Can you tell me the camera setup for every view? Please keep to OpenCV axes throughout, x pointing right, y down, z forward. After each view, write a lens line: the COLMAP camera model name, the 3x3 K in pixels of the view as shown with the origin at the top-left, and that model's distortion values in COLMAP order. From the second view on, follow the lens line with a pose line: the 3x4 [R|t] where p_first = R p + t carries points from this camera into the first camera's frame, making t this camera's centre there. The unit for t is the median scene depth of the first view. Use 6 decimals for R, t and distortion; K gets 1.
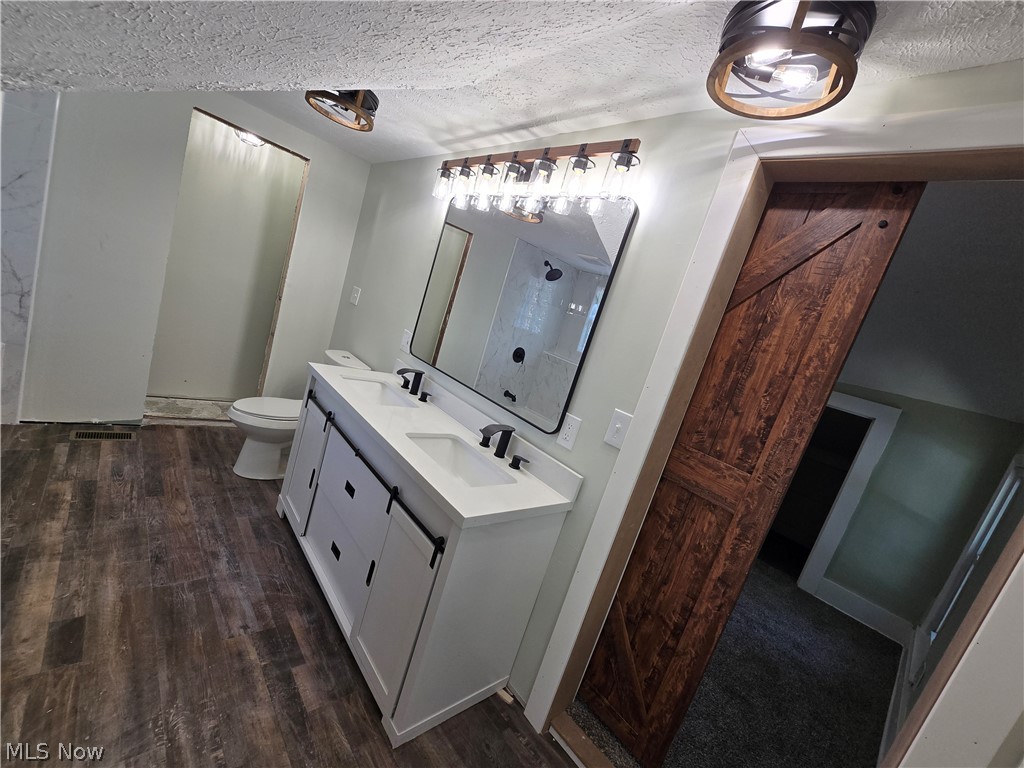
lens RADIAL K [[415.3, 0, 512.4], [0, 415.3, 383.1], [0, 0, 1]] dist [0.001956, 0.000147]
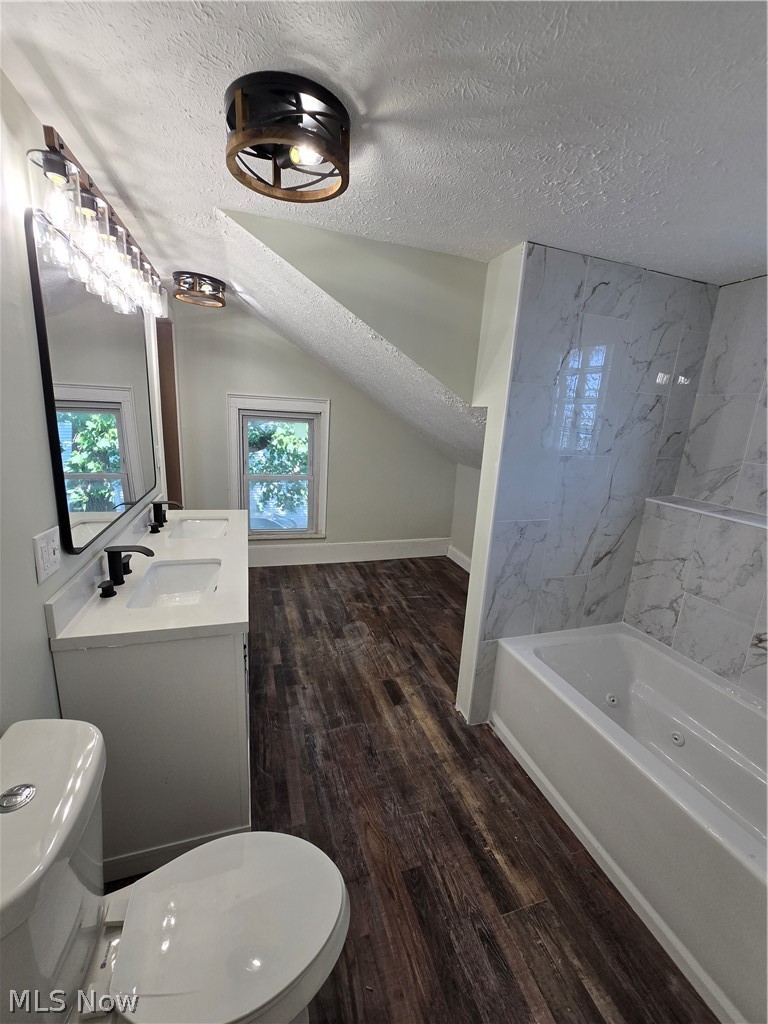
lens RADIAL K [[415.3, 0, 383.0], [0, 415.3, 512.9], [0, 0, 1]] dist [0.001956, 0.000147]
pose [[-0.852400, -0.424821, 0.304862, -1.032388], [-0.247014, 0.841029, 0.481306, -0.664596], [-0.460867, 0.334960, -0.821830, 1.809641]]
